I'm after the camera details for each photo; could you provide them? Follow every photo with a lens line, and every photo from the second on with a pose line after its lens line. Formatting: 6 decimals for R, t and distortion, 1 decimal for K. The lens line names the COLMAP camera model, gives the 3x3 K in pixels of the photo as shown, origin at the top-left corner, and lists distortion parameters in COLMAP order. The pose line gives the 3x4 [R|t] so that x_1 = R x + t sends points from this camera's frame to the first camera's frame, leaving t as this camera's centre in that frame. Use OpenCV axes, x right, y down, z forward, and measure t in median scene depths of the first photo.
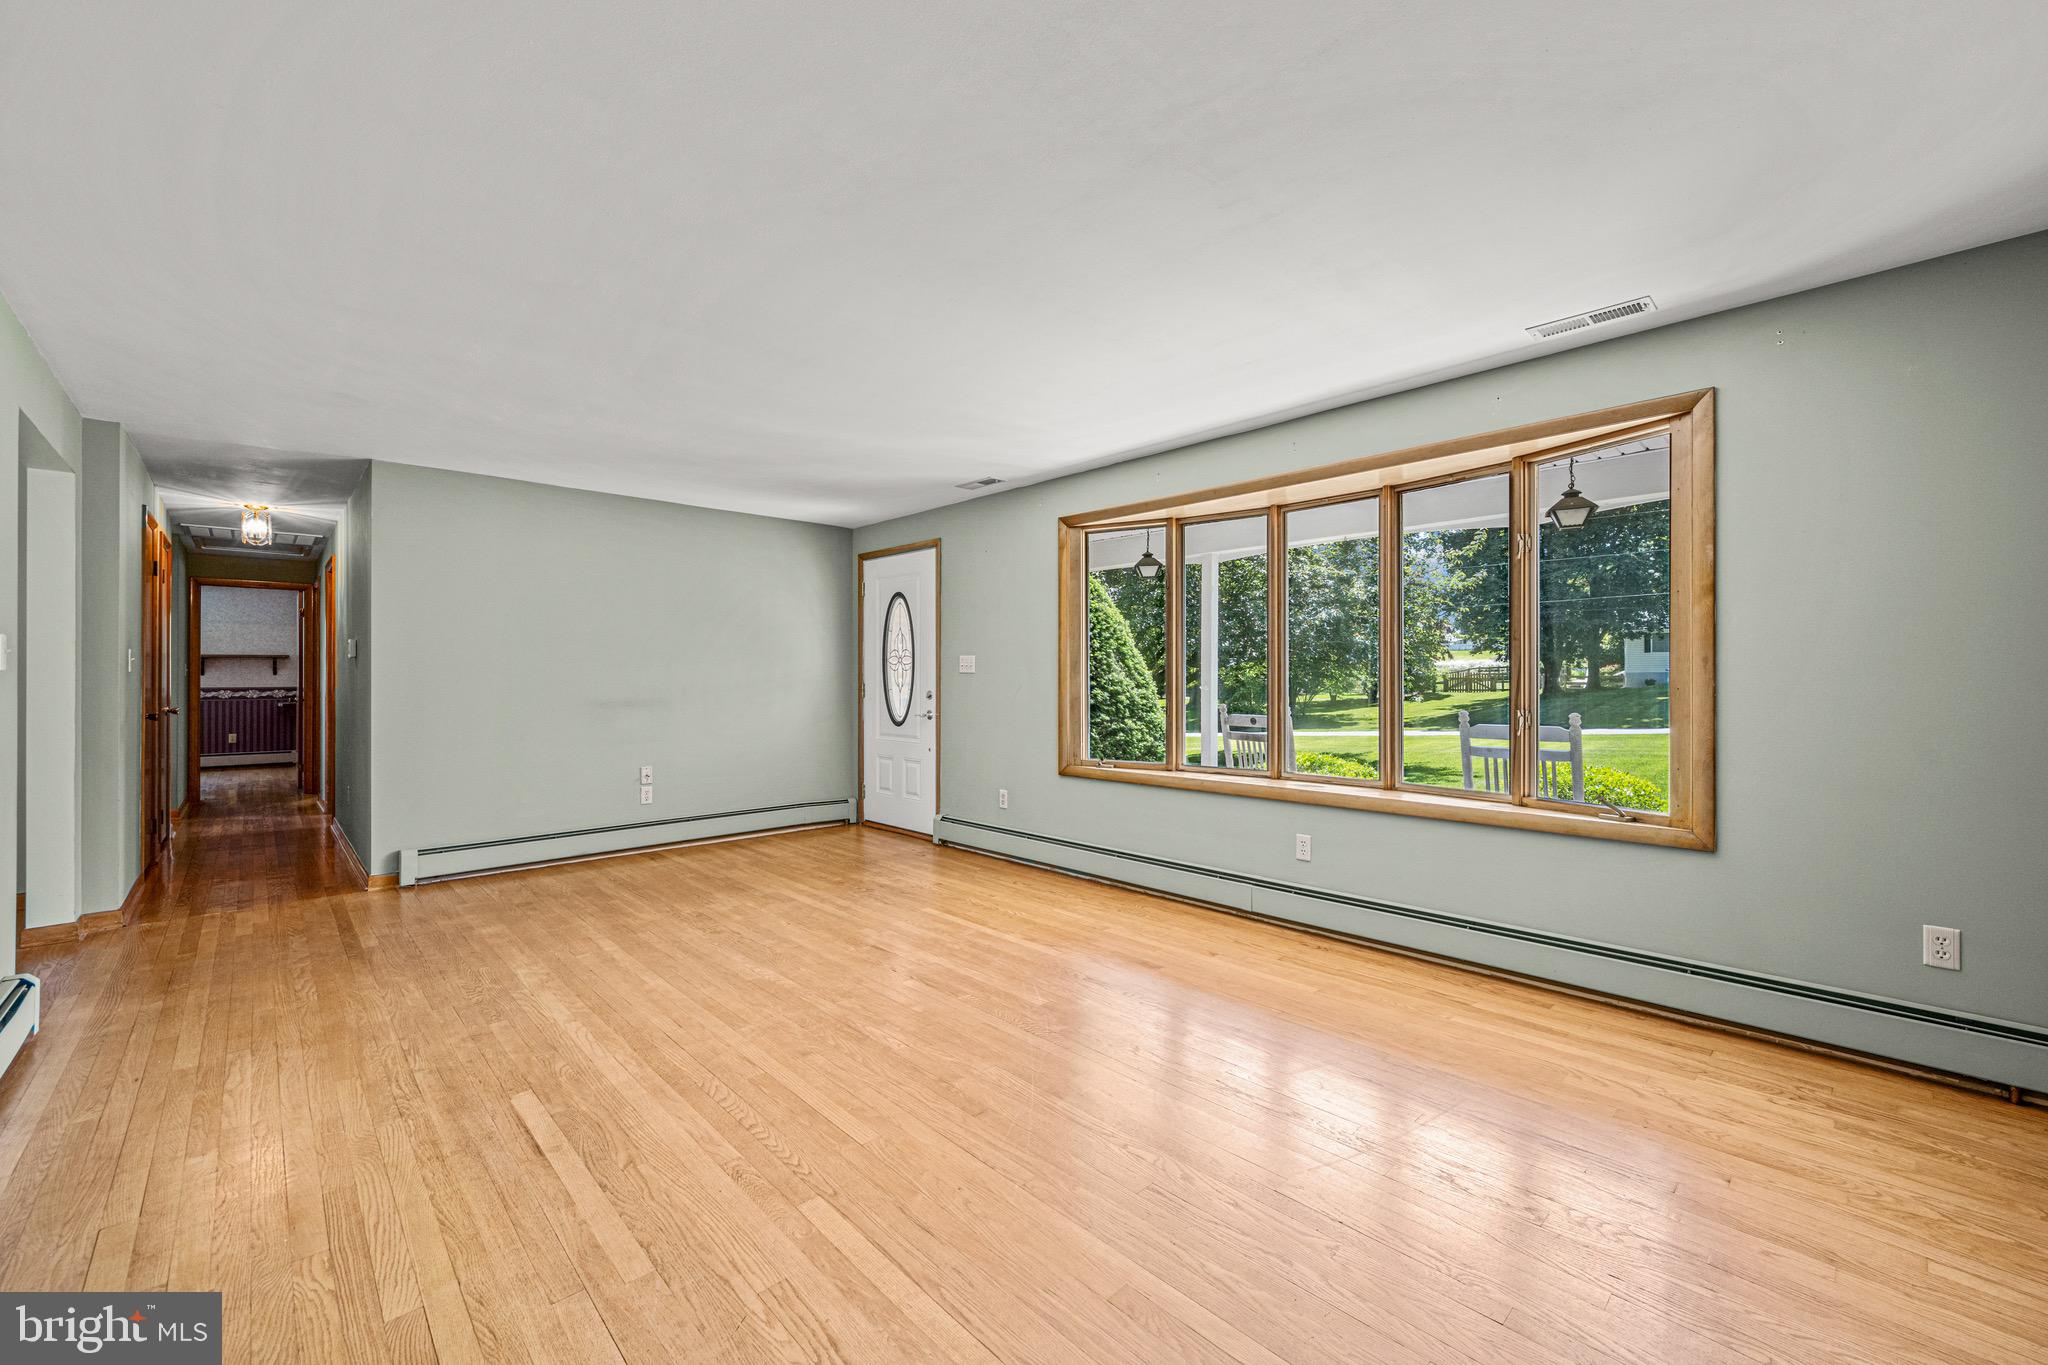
lens RADIAL K [[816.4, 0, 1025.5], [0, 816.4, 678.8], [0, 0, 1]] dist [0.000967, -0.000414]
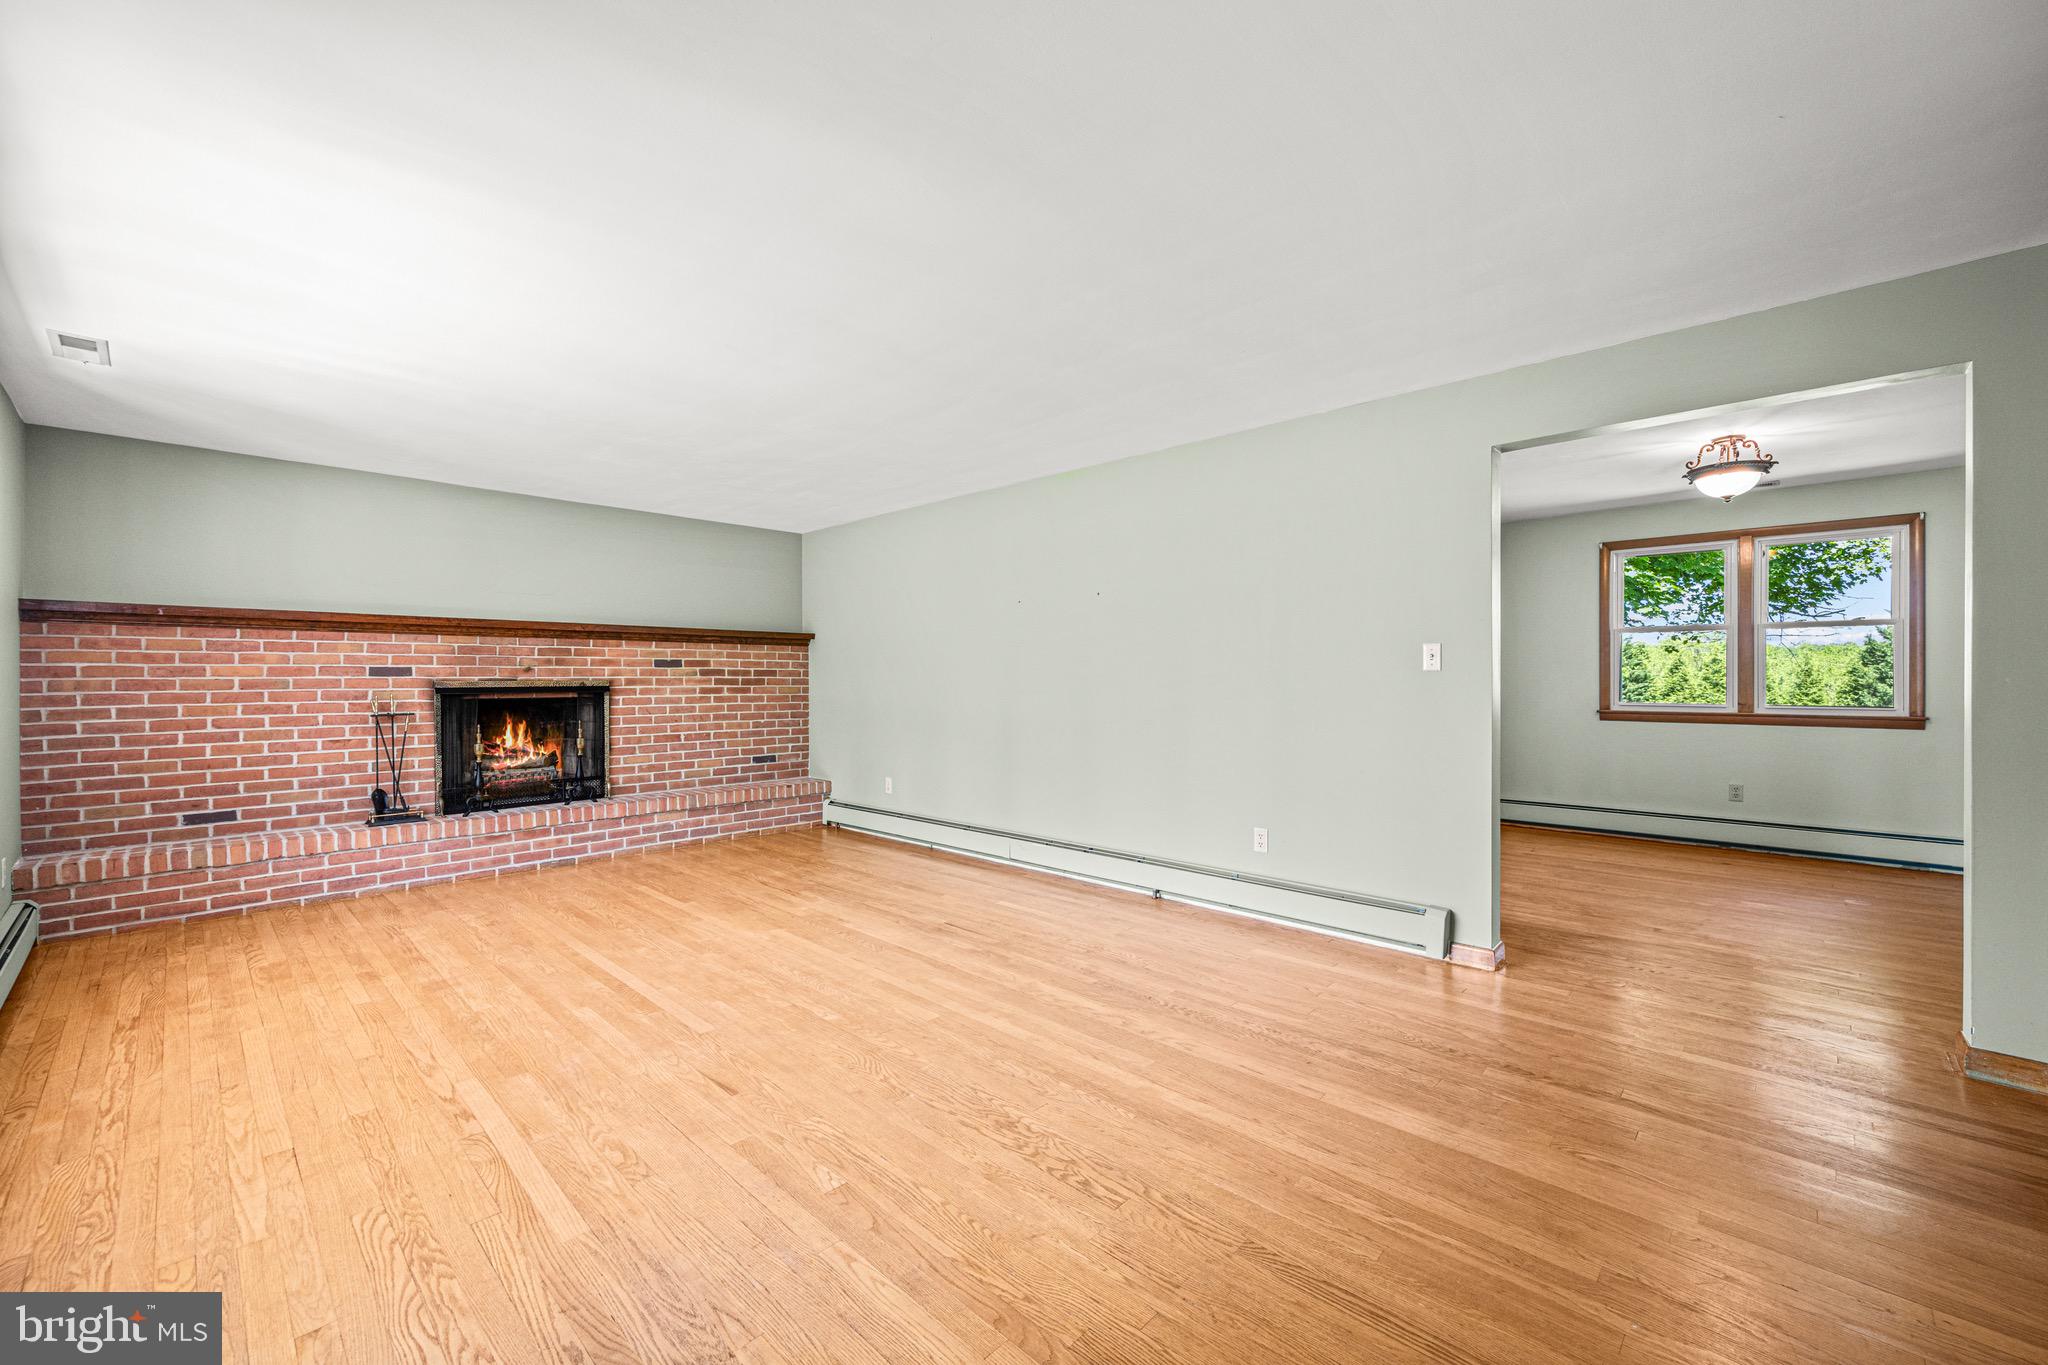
lens RADIAL K [[816.4, 0, 1030.4], [0, 816.4, 658.4], [0, 0, 1]] dist [0.000967, -0.000414]
pose [[-0.998560, 0.003804, -0.053507, -0.420098], [0.005004, 0.999739, -0.022306, -0.002253], [0.053408, -0.022542, -0.998318, 1.801886]]
